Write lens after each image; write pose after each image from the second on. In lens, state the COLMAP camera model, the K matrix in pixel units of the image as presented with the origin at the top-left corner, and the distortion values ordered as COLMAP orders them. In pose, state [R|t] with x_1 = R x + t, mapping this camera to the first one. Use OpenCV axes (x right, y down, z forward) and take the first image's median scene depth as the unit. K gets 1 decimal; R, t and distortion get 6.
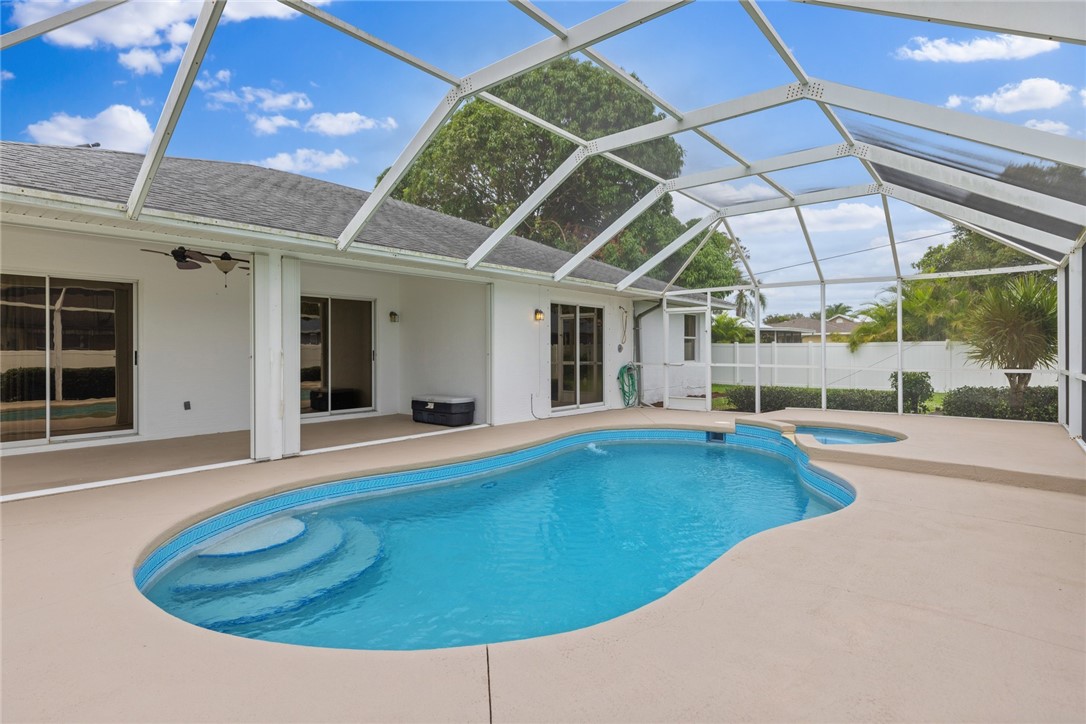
lens RADIAL K [[557.5, 0, 543.0], [0, 557.5, 362.0], [0, 0, 1]] dist [-0.016016, -0.000614]
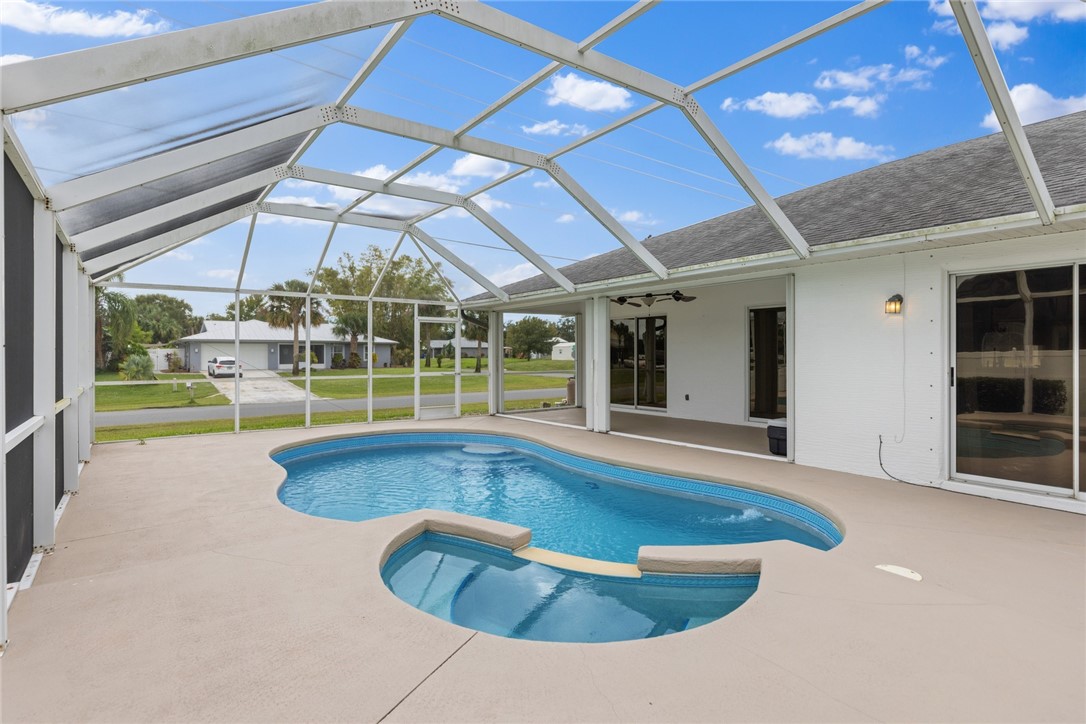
lens RADIAL K [[557.5, 0, 543.0], [0, 557.5, 362.0], [0, 0, 1]] dist [-0.016016, -0.000614]
pose [[-0.250442, 0.017738, -0.967969, 0.926653], [-0.018431, 0.999564, 0.023086, -0.042941], [0.967956, 0.023623, -0.250006, 1.106411]]
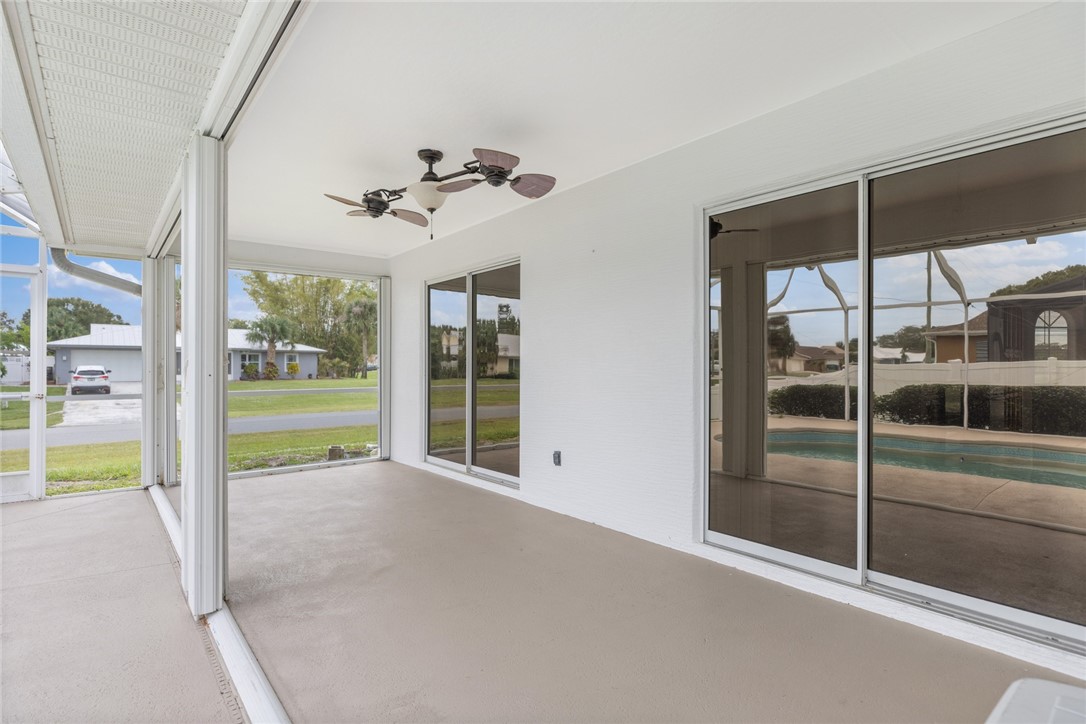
lens RADIAL K [[557.5, 0, 543.0], [0, 557.5, 362.0], [0, 0, 1]] dist [-0.016016, -0.000614]
pose [[-0.194717, -0.002774, -0.980856, -0.084863], [-0.021320, 0.999772, 0.001405, -0.023279], [0.980628, 0.021186, -0.194732, 1.215254]]
